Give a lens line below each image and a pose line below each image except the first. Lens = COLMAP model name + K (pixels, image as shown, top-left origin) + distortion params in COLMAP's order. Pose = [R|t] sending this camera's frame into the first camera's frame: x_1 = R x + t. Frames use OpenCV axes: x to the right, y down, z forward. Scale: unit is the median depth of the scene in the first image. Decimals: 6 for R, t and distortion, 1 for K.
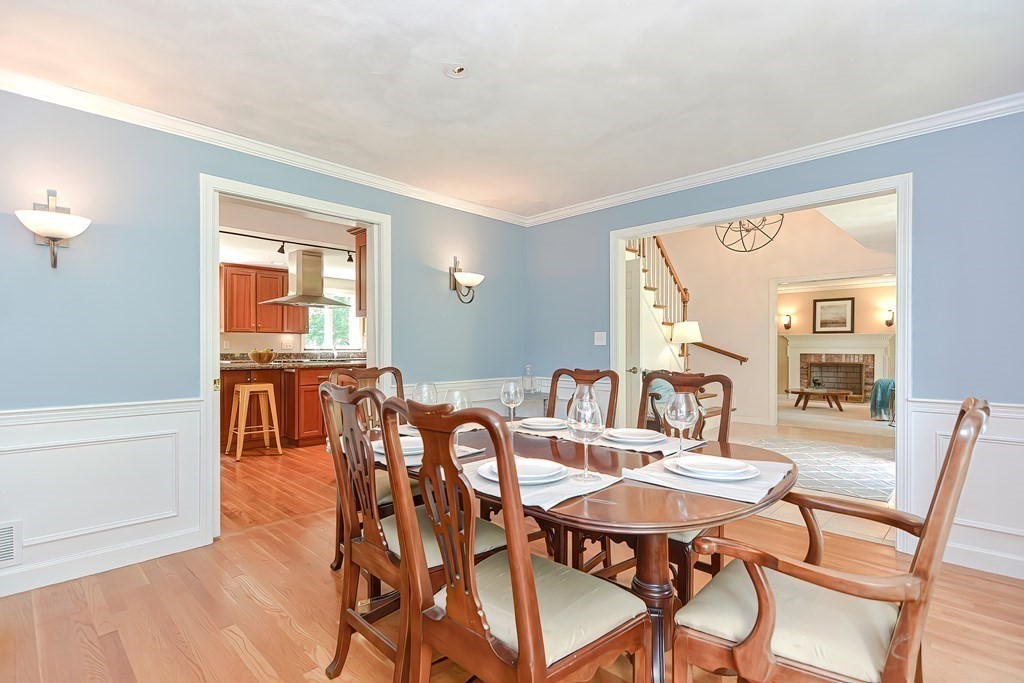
lens RADIAL K [[485.7, 0, 512.1], [0, 485.7, 346.2], [0, 0, 1]] dist [0.003222, 0.000244]
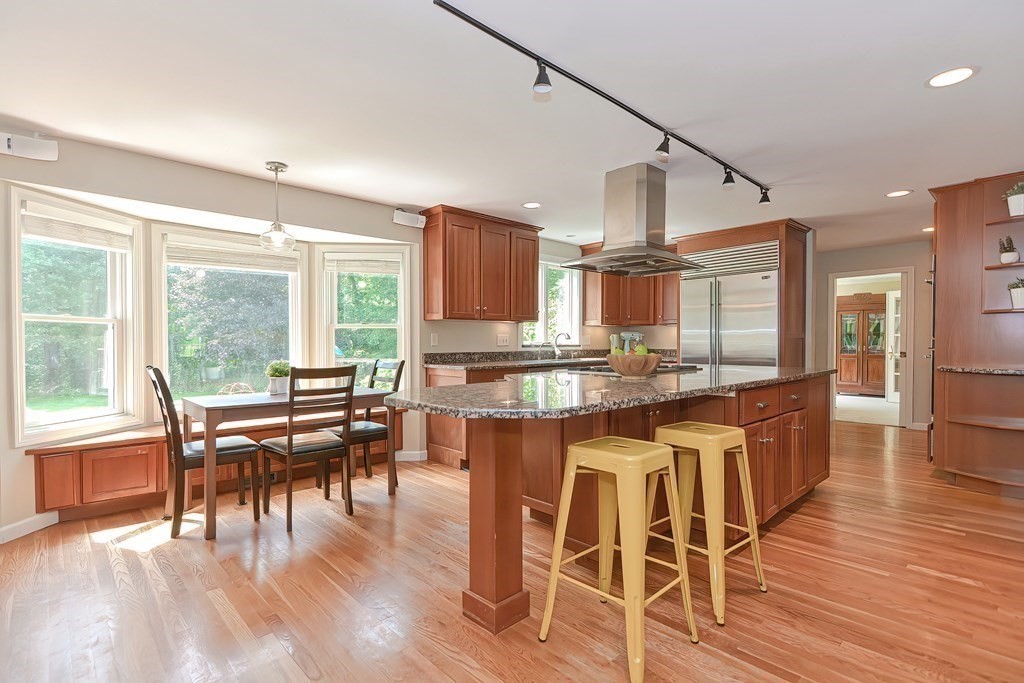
lens RADIAL K [[485.7, 0, 509.7], [0, 485.7, 345.0], [0, 0, 1]] dist [0.003222, 0.000244]
pose [[0.999016, -0.002555, -0.044276, -0.420656], [0.003110, 0.999917, 0.012487, -0.002897], [0.044241, -0.012612, 0.998941, 0.343219]]
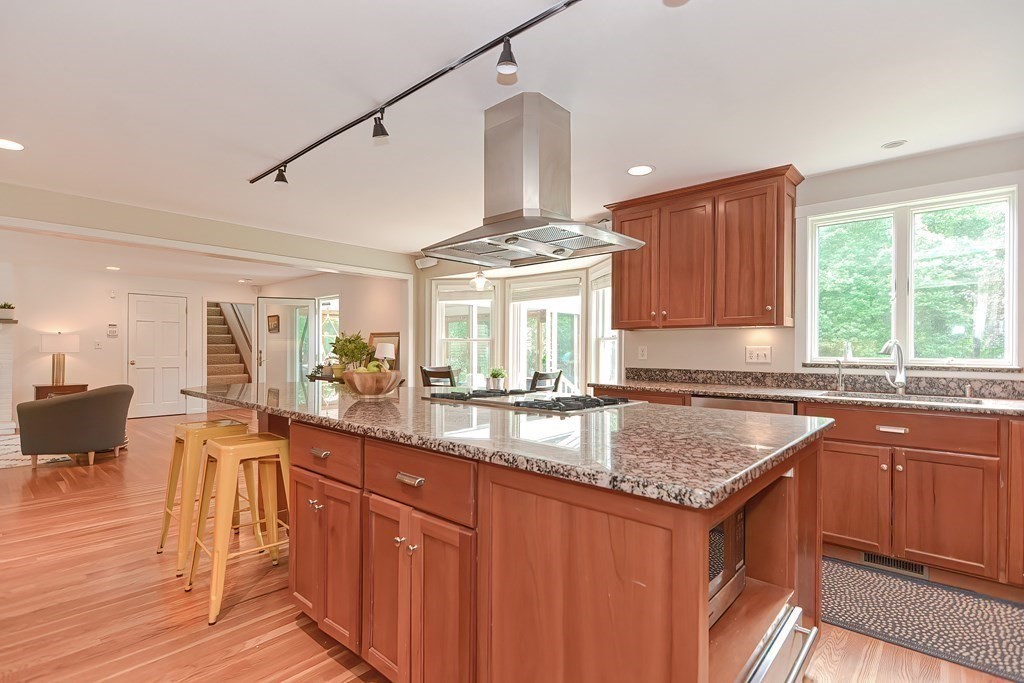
lens RADIAL K [[485.7, 0, 509.8], [0, 485.7, 345.5], [0, 0, 1]] dist [0.003222, 0.000244]
pose [[0.027731, -0.007327, -0.999589, -0.037460], [0.000499, 0.999973, -0.007316, -0.006121], [0.999615, -0.000296, 0.027734, 0.760459]]
